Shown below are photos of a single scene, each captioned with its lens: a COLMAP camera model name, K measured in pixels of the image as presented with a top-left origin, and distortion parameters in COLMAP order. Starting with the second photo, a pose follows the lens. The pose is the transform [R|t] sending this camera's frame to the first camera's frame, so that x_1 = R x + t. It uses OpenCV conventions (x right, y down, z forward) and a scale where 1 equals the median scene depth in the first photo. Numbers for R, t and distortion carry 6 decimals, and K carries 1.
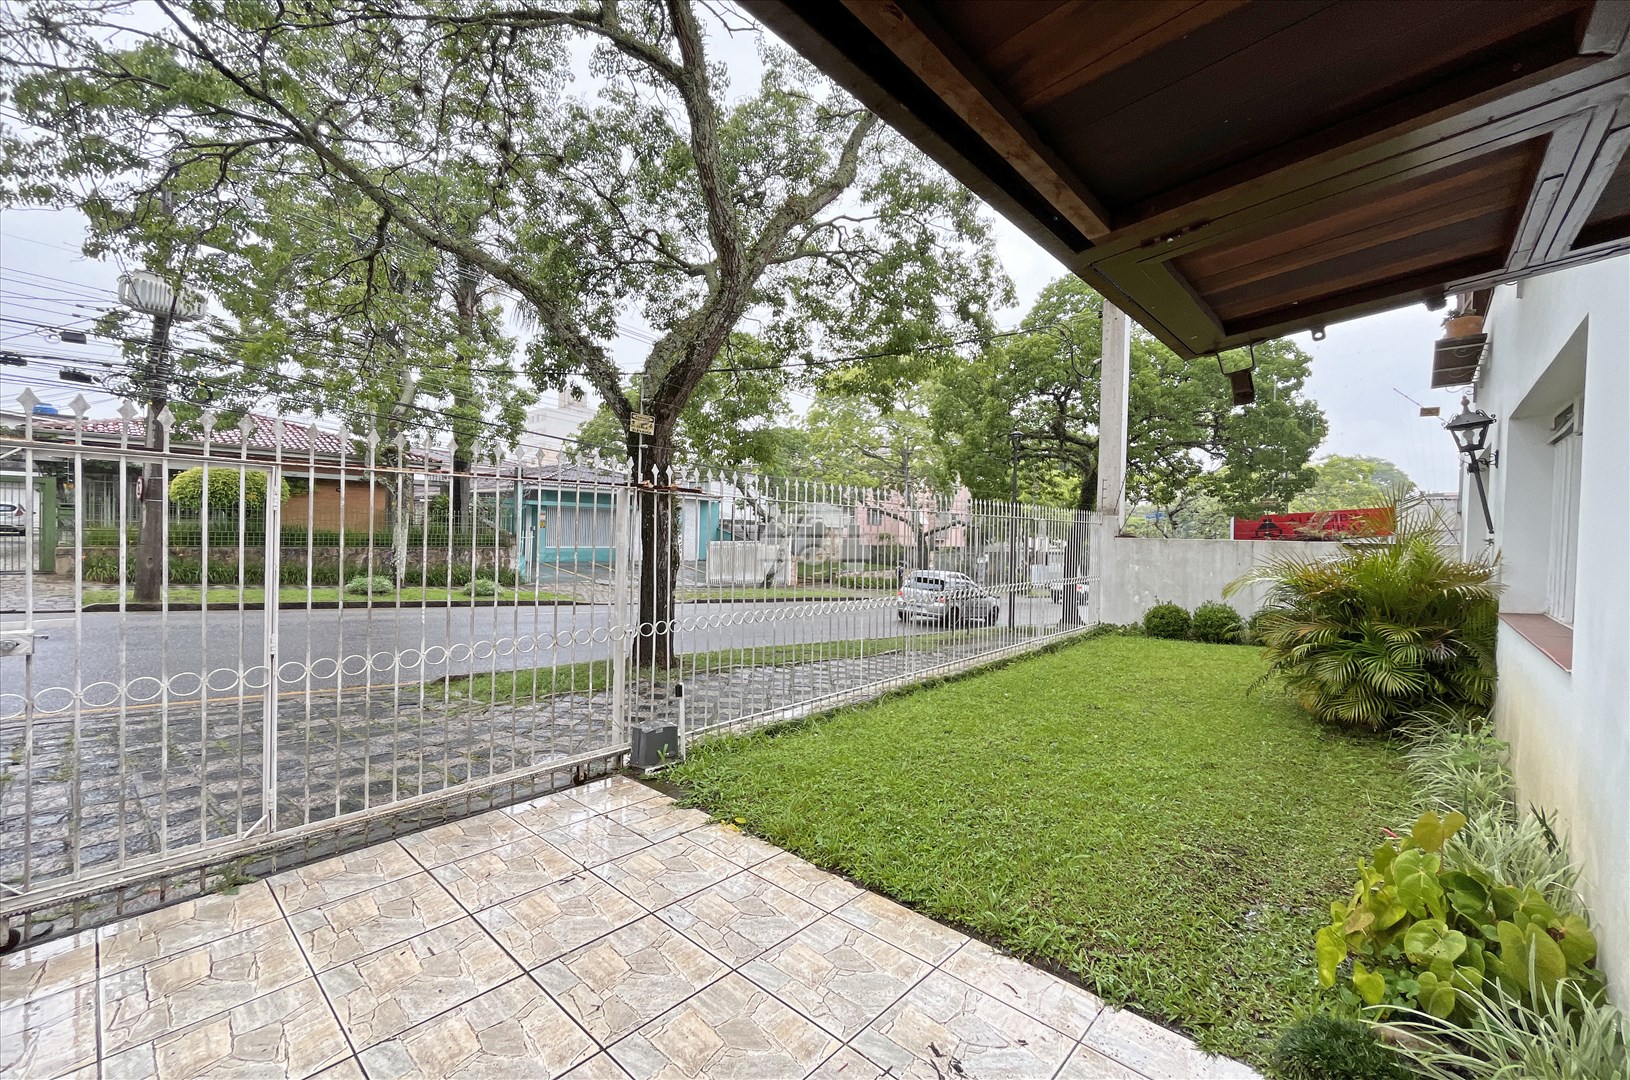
lens RADIAL K [[656.5, 0, 815.0], [0, 656.5, 540.0], [0, 0, 1]] dist [-0.000935, -0.000125]
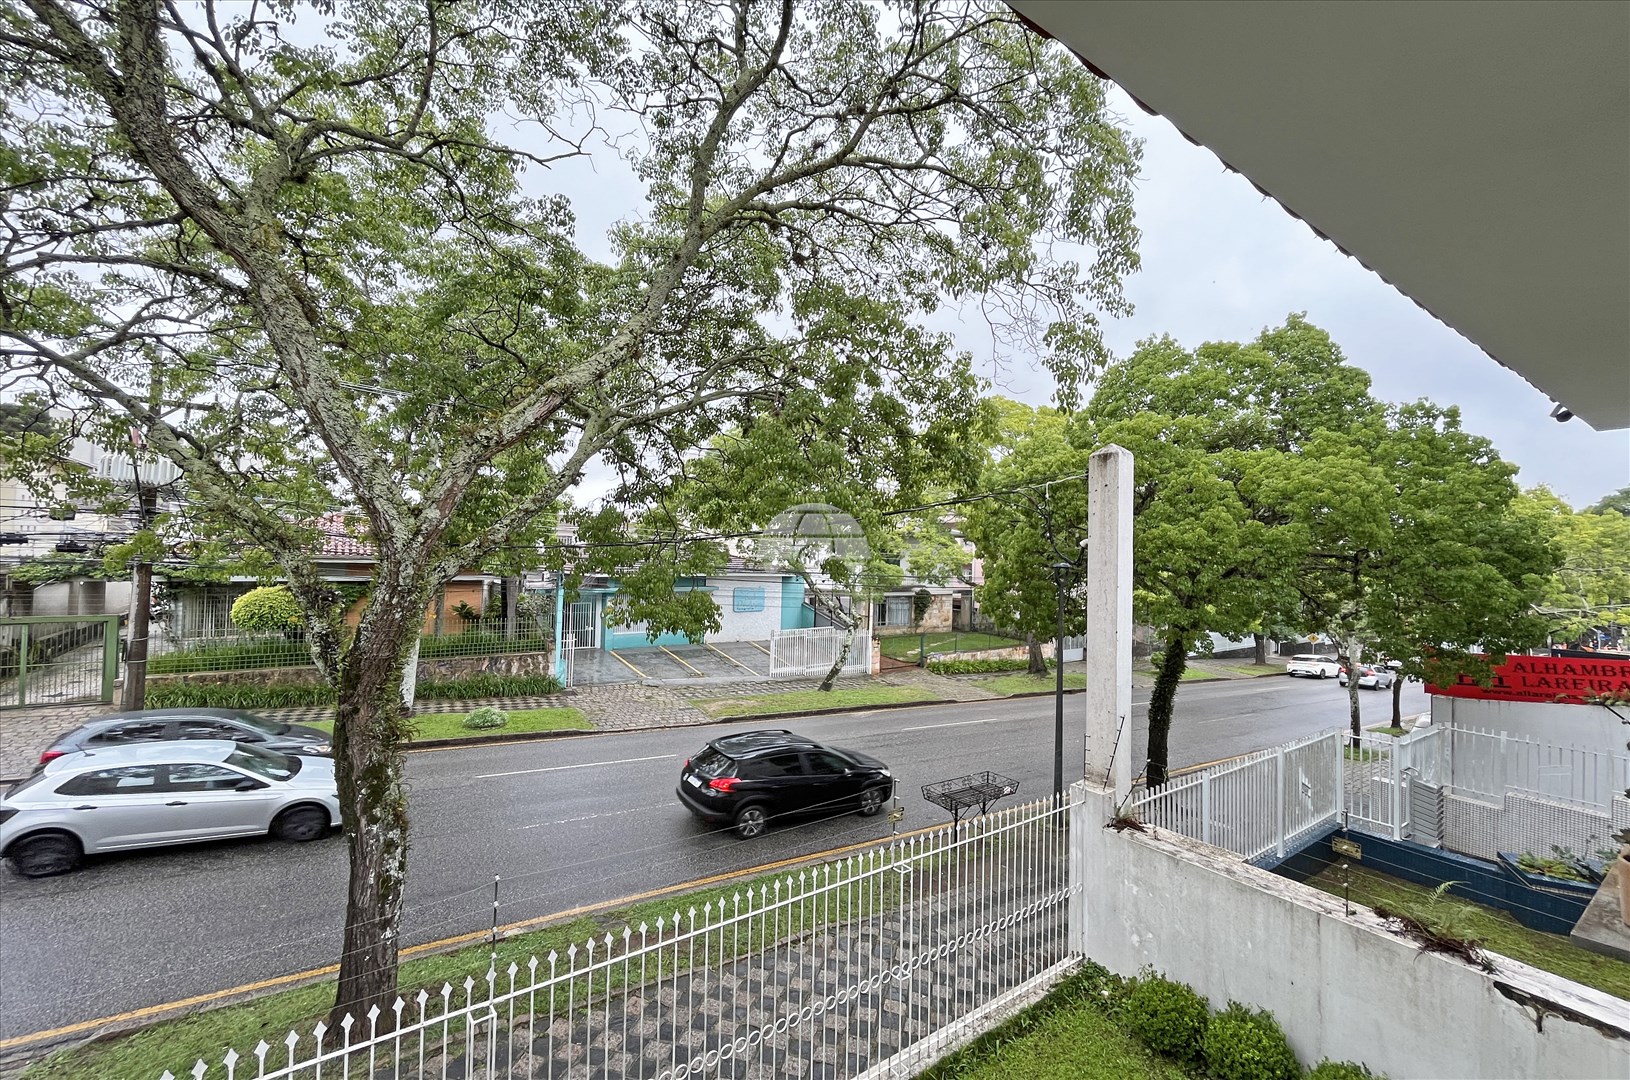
lens RADIAL K [[656.5, 0, 815.0], [0, 656.5, 540.0], [0, 0, 1]] dist [-0.000935, -0.000125]
pose [[0.972033, -0.007716, -0.234717, 0.386208], [-0.001597, 0.999220, -0.039461, -0.301322], [0.234839, 0.038732, 0.971262, 0.341940]]
